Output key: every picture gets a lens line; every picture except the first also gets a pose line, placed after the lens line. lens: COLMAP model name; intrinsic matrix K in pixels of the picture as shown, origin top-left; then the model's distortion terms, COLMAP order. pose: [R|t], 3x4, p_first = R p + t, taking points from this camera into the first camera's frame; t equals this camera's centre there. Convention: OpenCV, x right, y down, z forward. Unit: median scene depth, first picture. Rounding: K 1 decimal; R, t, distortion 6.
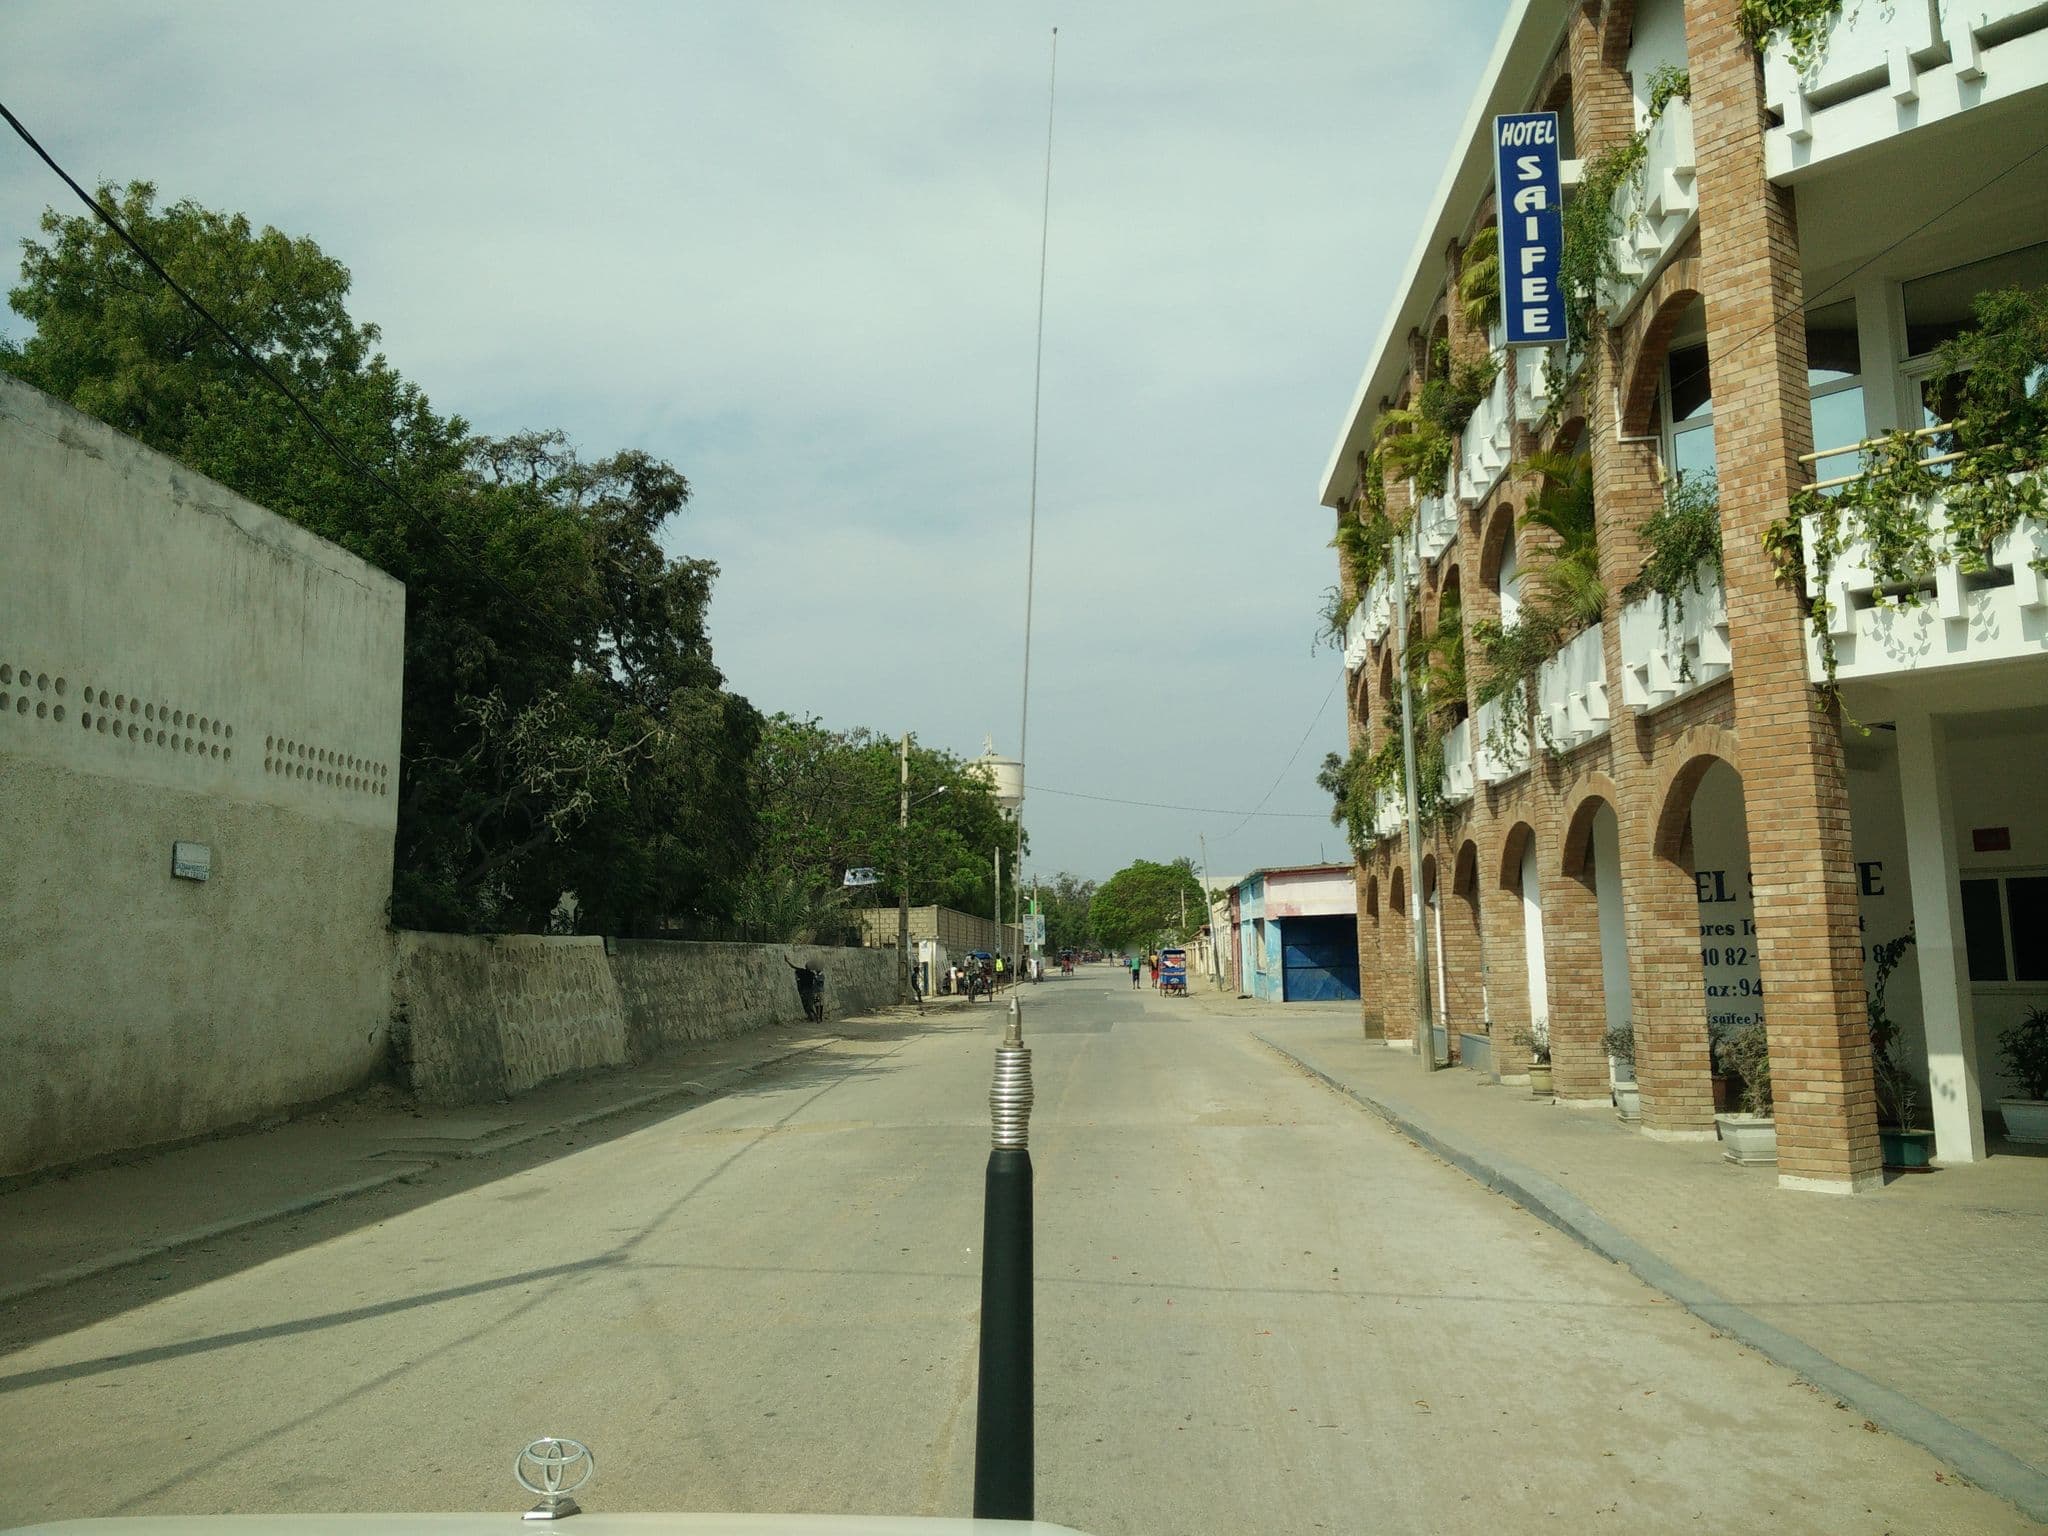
lens RADIAL K [[1518.1, 0, 1089.6], [0, 1518.1, 762.3], [0, 0, 1]] dist [0.006046, 0.002700]
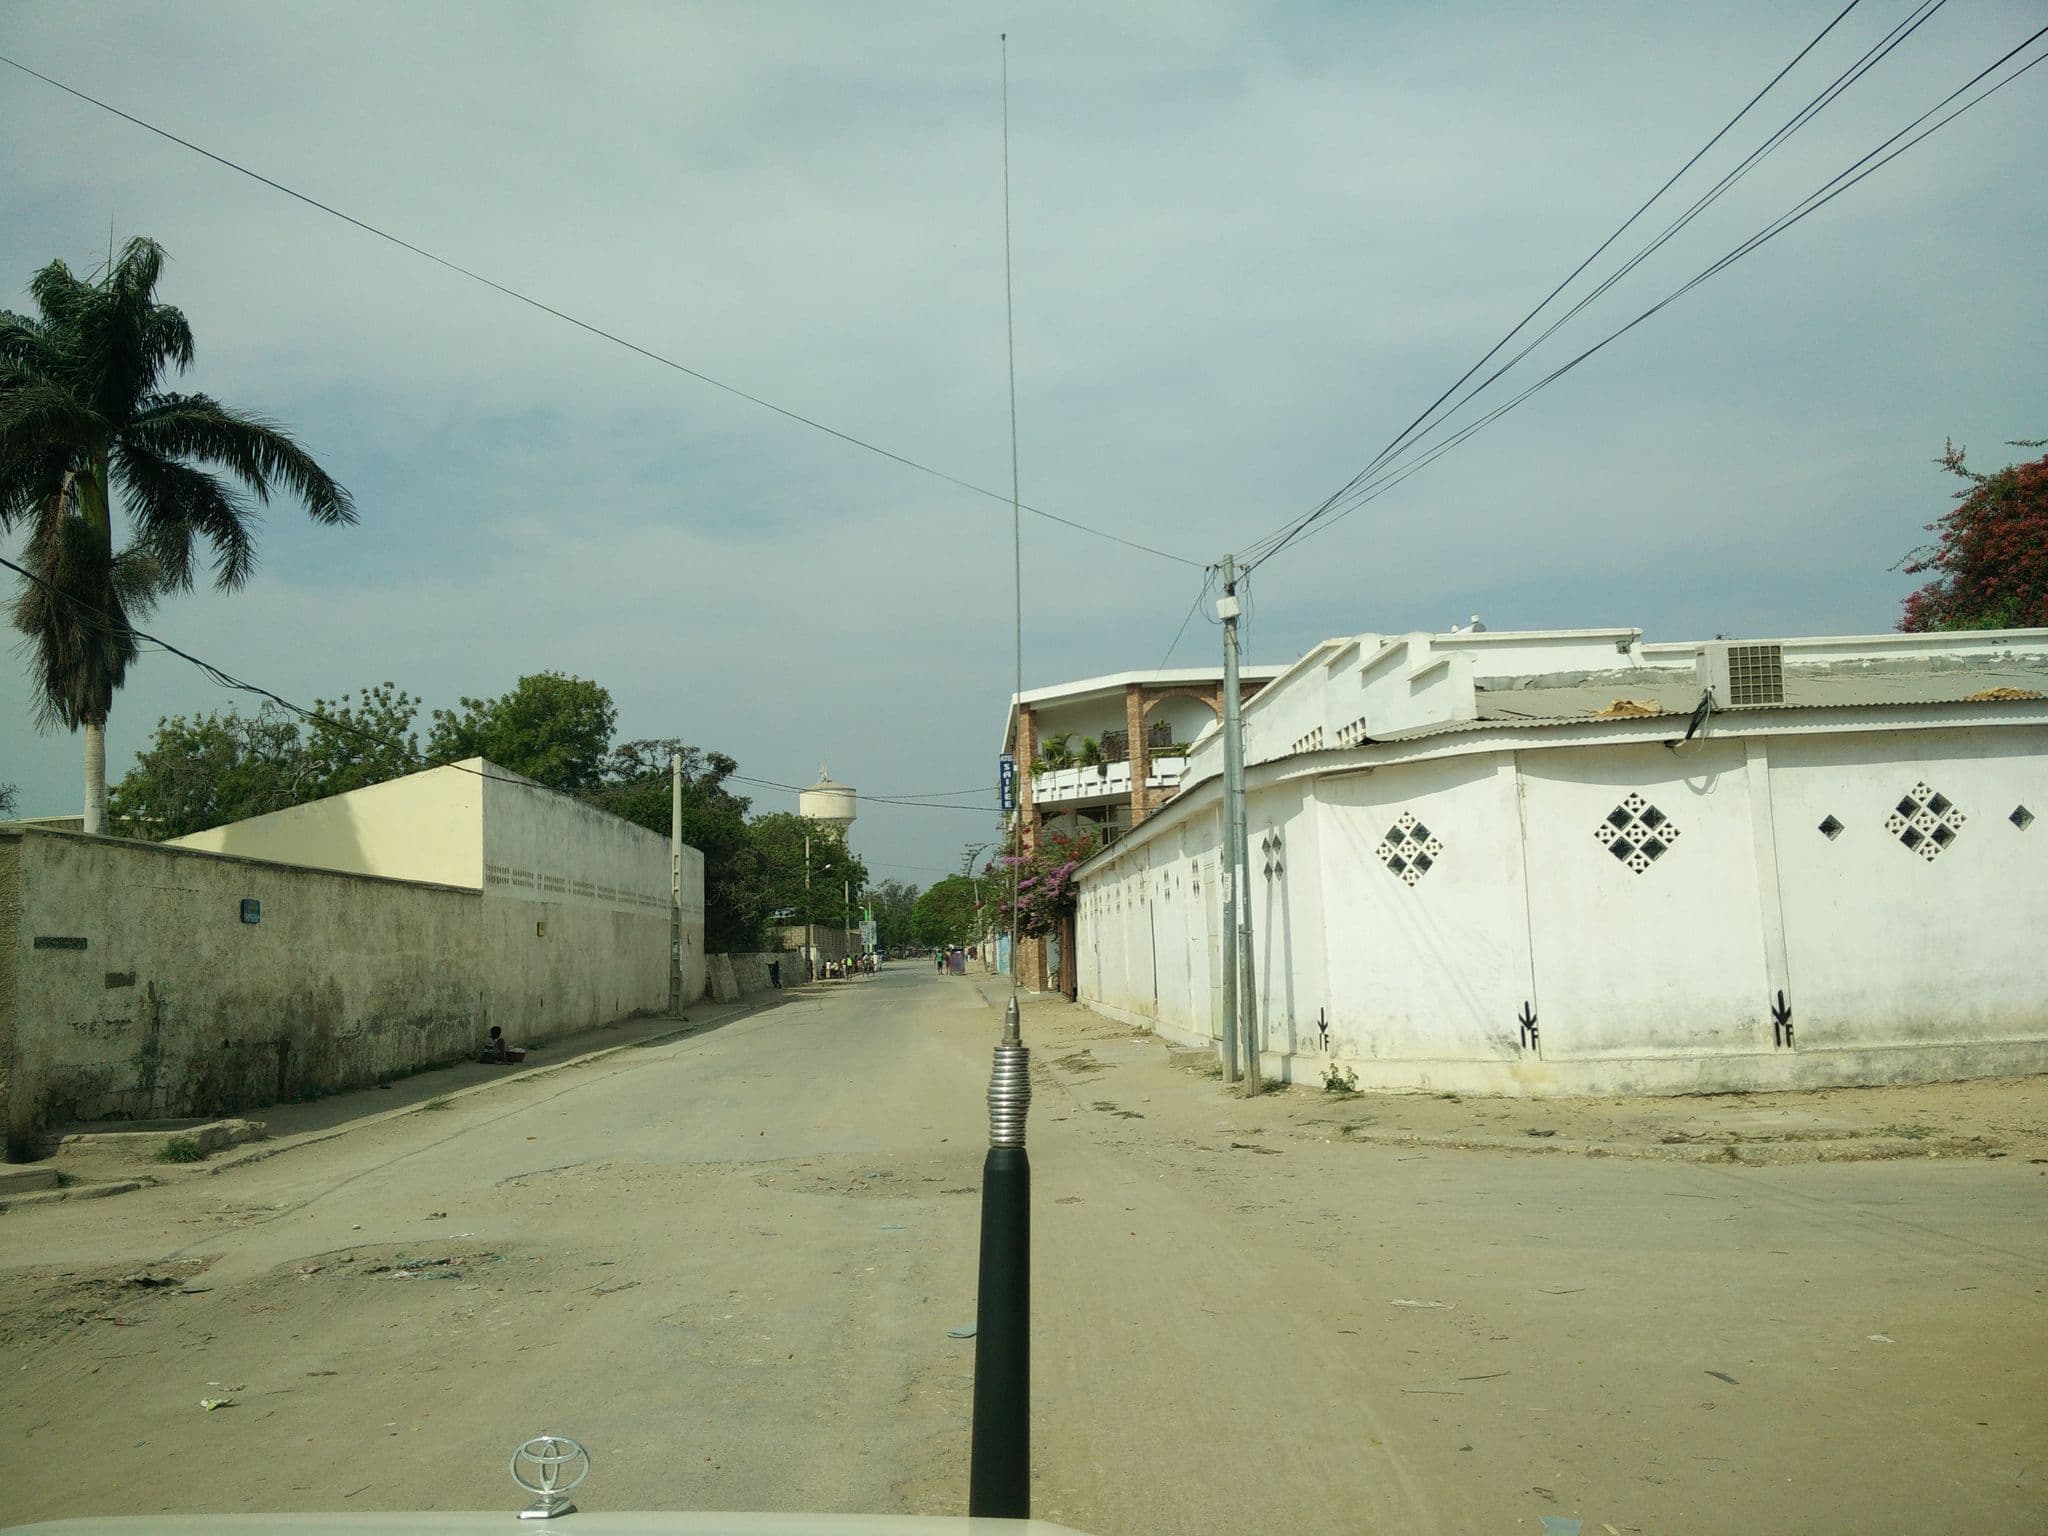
lens RADIAL K [[1518.1, 0, 1089.6], [0, 1518.1, 762.3], [0, 0, 1]] dist [0.006046, 0.002700]
pose [[0.993142, -0.015234, 0.115920, 0.006266], [0.014622, 0.999874, 0.006126, -0.096365], [-0.115999, -0.004389, 0.993240, -0.731174]]
